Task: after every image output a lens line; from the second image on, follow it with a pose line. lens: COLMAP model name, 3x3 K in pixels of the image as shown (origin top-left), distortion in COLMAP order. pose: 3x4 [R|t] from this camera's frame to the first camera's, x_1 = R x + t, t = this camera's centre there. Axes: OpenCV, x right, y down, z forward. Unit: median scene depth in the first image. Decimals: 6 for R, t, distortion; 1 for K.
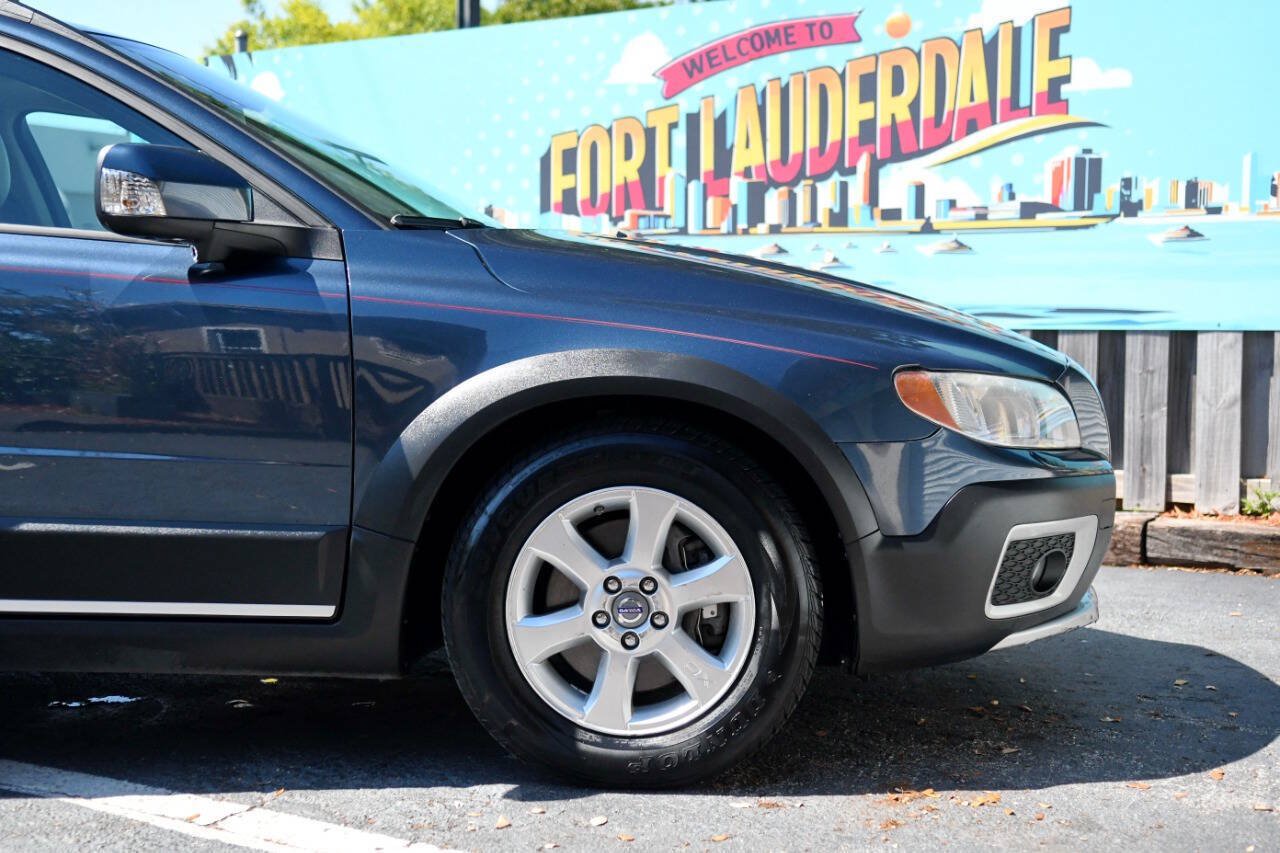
lens RADIAL K [[1780.9, 0, 633.7], [0, 1780.9, 421.4], [0, 0, 1]] dist [0.120170, 0.000000]
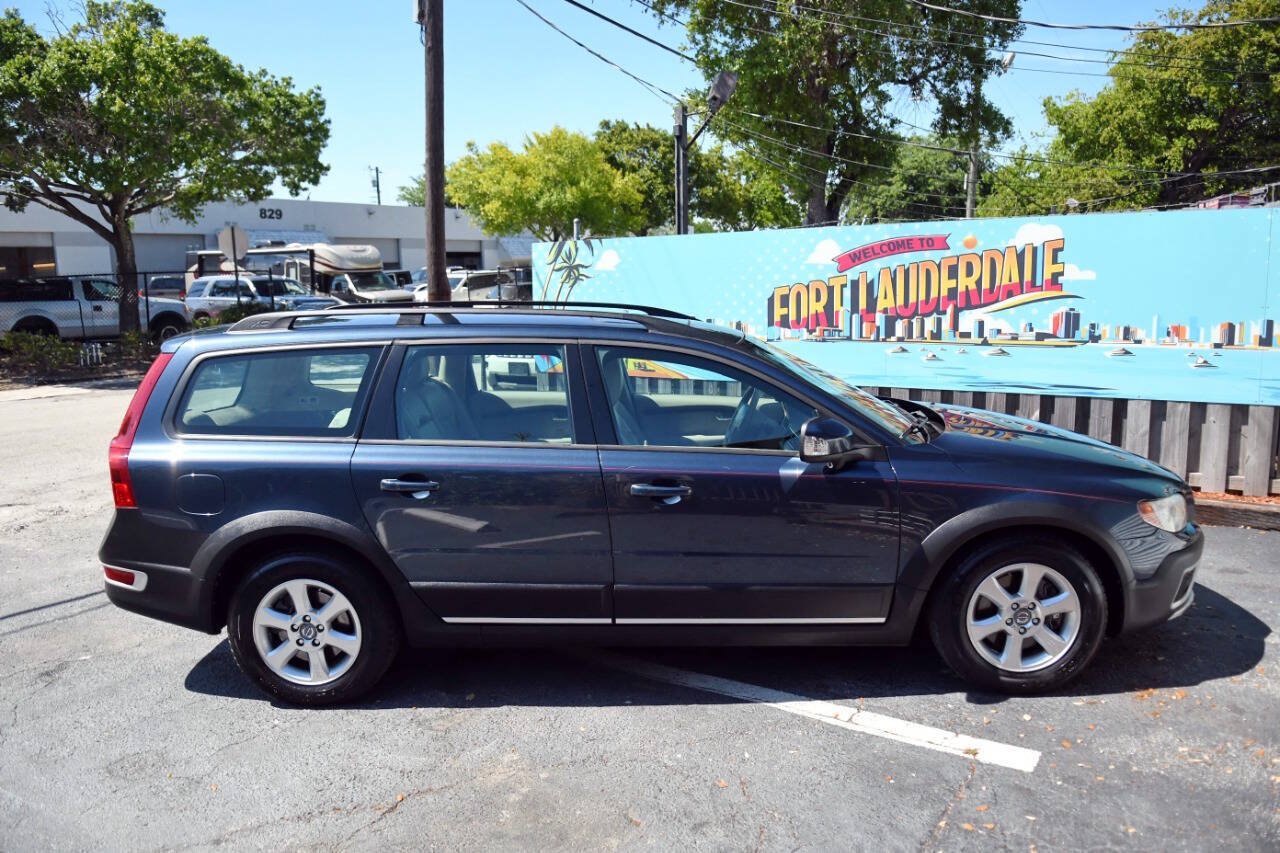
lens RADIAL K [[934.4, 0, 640.2], [0, 934.4, 427.9], [0, 0, 1]] dist [-0.020713, -0.038456]
pose [[0.999552, -0.029317, 0.006005, -0.233668], [0.028604, 0.994949, 0.096216, -0.123336], [-0.008795, -0.096001, 0.995342, -0.056021]]
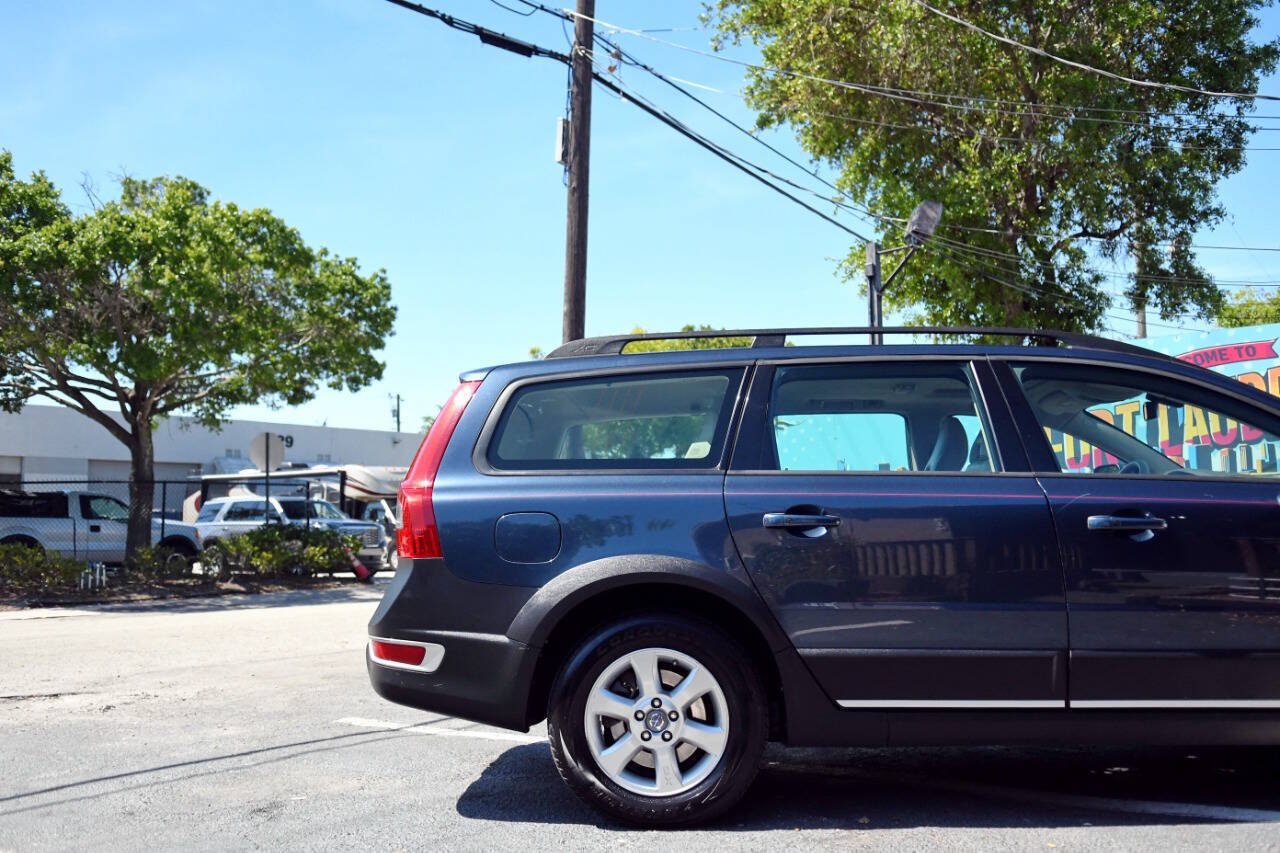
lens RADIAL K [[1157.7, 0, 642.5], [0, 1157.7, 431.5], [0, 0, 1]] dist [-0.016977, 0.028576]
pose [[0.999001, -0.031491, -0.031713, -0.424486], [0.026276, 0.987843, -0.153217, 0.000143], [0.036153, 0.152231, 0.987684, -0.054319]]
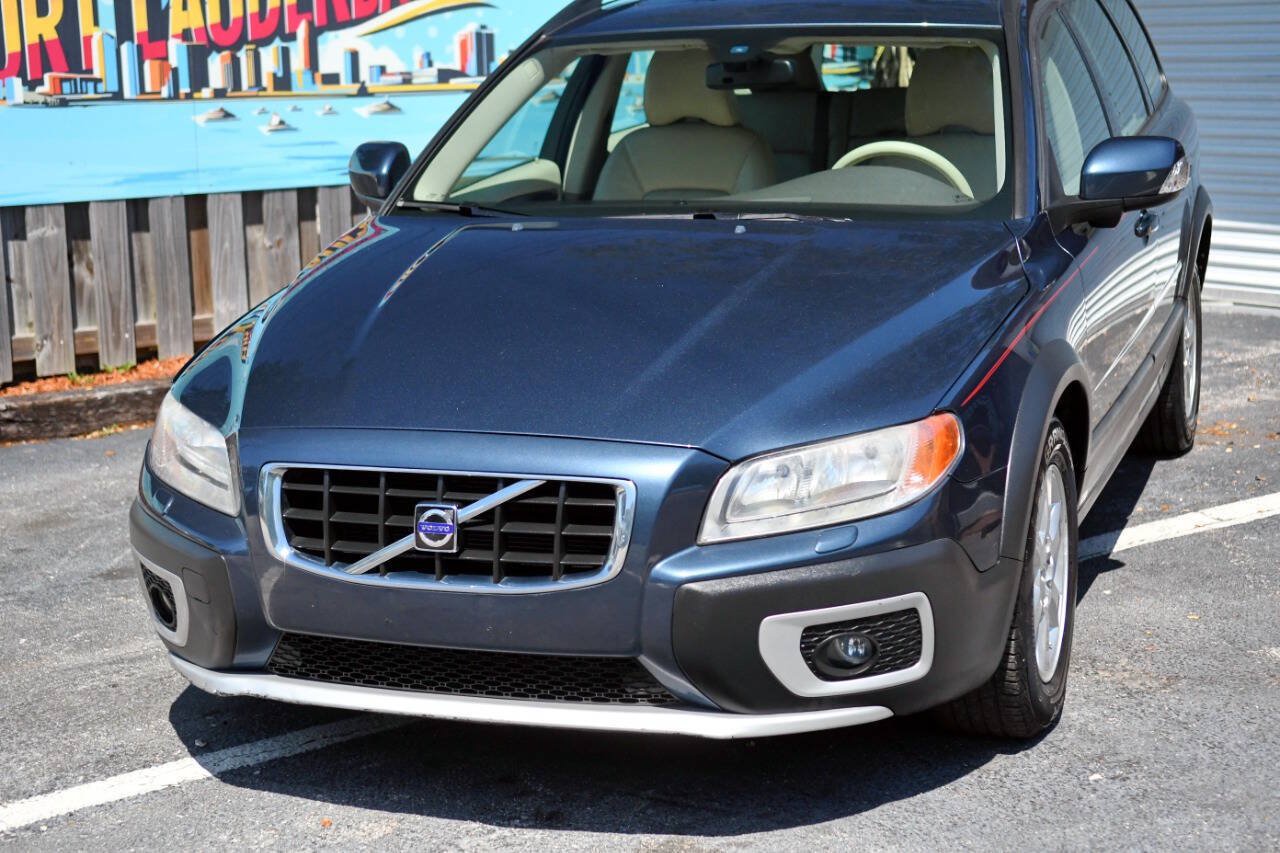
lens RADIAL K [[2194.7, 0, 631.7], [0, 2194.7, 429.5], [0, 0, 1]] dist [0.185358, 0.000000]
pose [[0.299812, -0.186631, 0.935565, -1.097782], [0.080936, 0.982118, 0.169981, -0.120508], [-0.950559, 0.024759, 0.309556, 0.417693]]
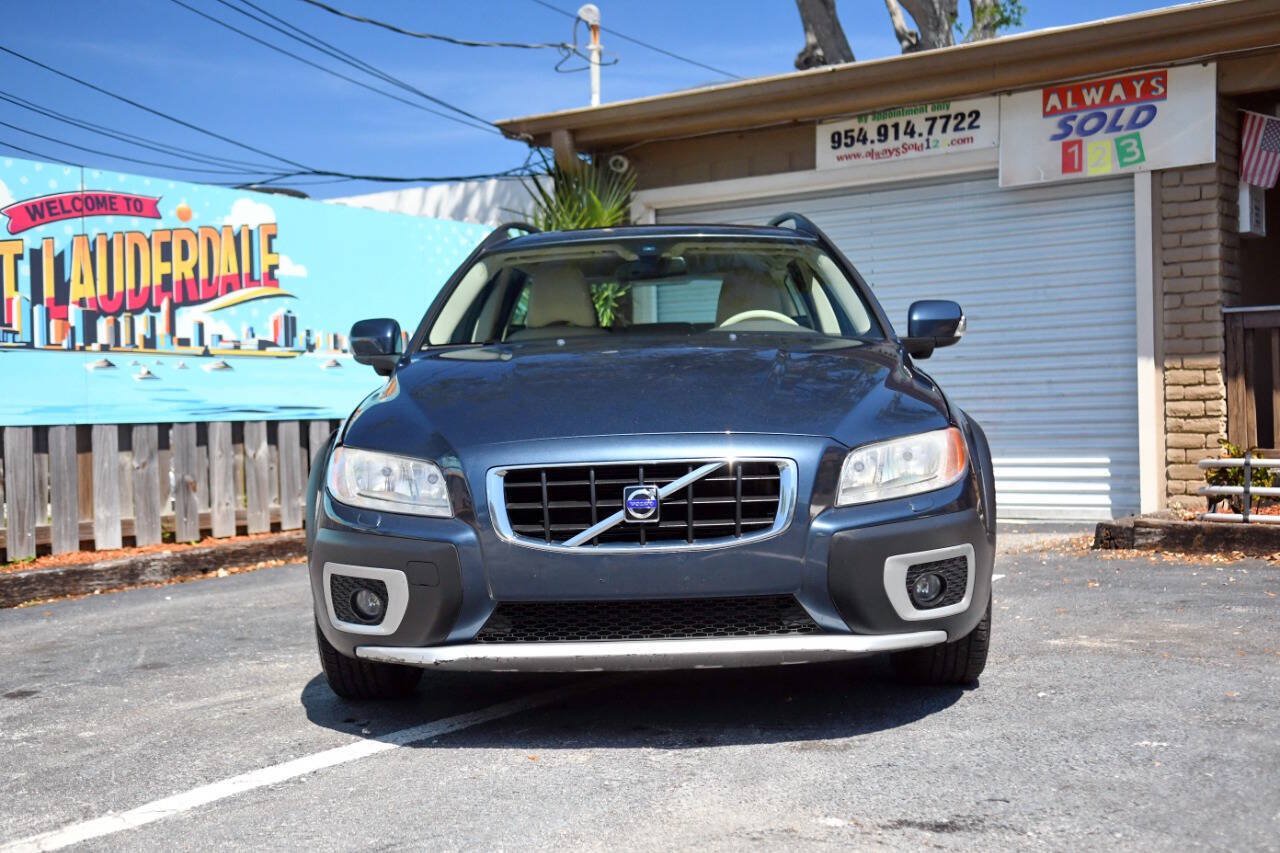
lens RADIAL K [[1557.1, 0, 640.6], [0, 1557.1, 426.6], [0, 0, 1]] dist [0.074799, 0.000000]
pose [[-0.012682, -0.010535, 0.999864, -1.114859], [0.089185, 0.995947, 0.011625, -0.030676], [-0.995934, 0.089321, -0.011691, 0.659028]]
